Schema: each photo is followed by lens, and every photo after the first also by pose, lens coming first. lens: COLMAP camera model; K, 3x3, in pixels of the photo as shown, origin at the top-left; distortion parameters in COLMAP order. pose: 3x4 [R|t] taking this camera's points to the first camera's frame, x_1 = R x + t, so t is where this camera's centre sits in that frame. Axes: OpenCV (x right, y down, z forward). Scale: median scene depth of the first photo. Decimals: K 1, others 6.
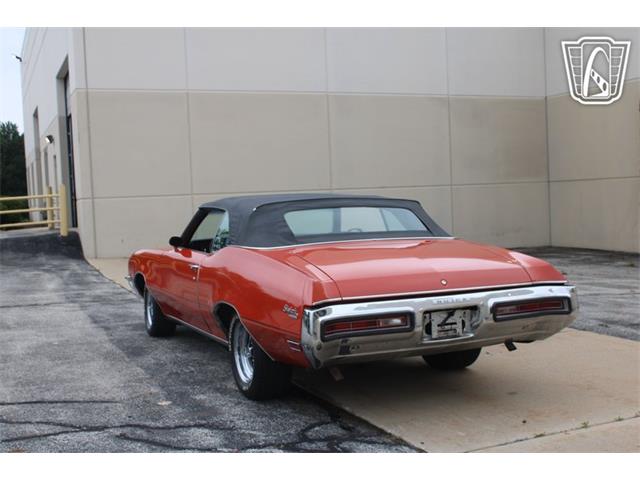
lens RADIAL K [[769.2, 0, 321.8], [0, 769.2, 252.5], [0, 0, 1]] dist [-0.102904, 0.159620]
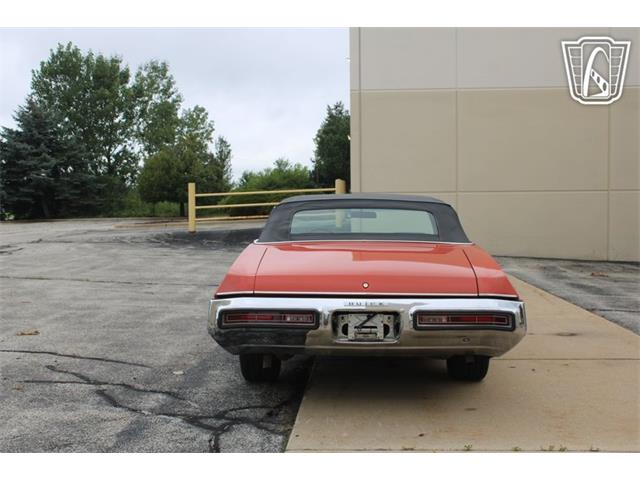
lens RADIAL K [[769.2, 0, 321.8], [0, 769.2, 252.5], [0, 0, 1]] dist [-0.102904, 0.159620]
pose [[0.891306, 0.058869, -0.449564, 0.491279], [-0.056553, 0.998226, 0.018594, -0.017251], [0.449861, 0.008851, 0.893054, 0.064263]]
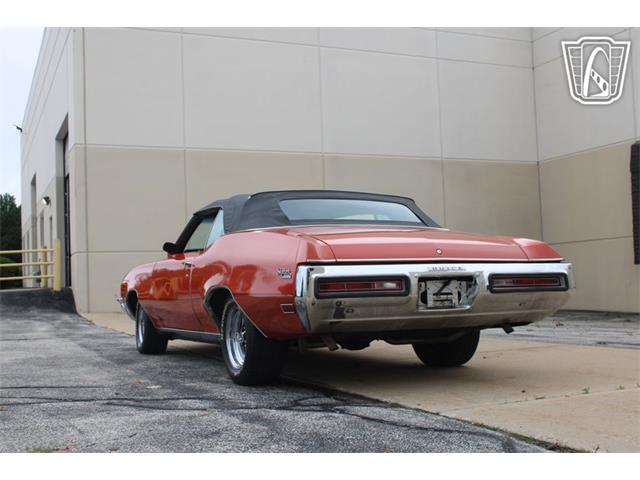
lens RADIAL K [[769.2, 0, 321.8], [0, 769.2, 252.5], [0, 0, 1]] dist [-0.102904, 0.159620]
pose [[0.999960, 0.005622, 0.006938, 0.000587], [-0.004833, 0.994052, -0.108796, 0.130589], [-0.007509, 0.108759, 0.994040, 0.013244]]
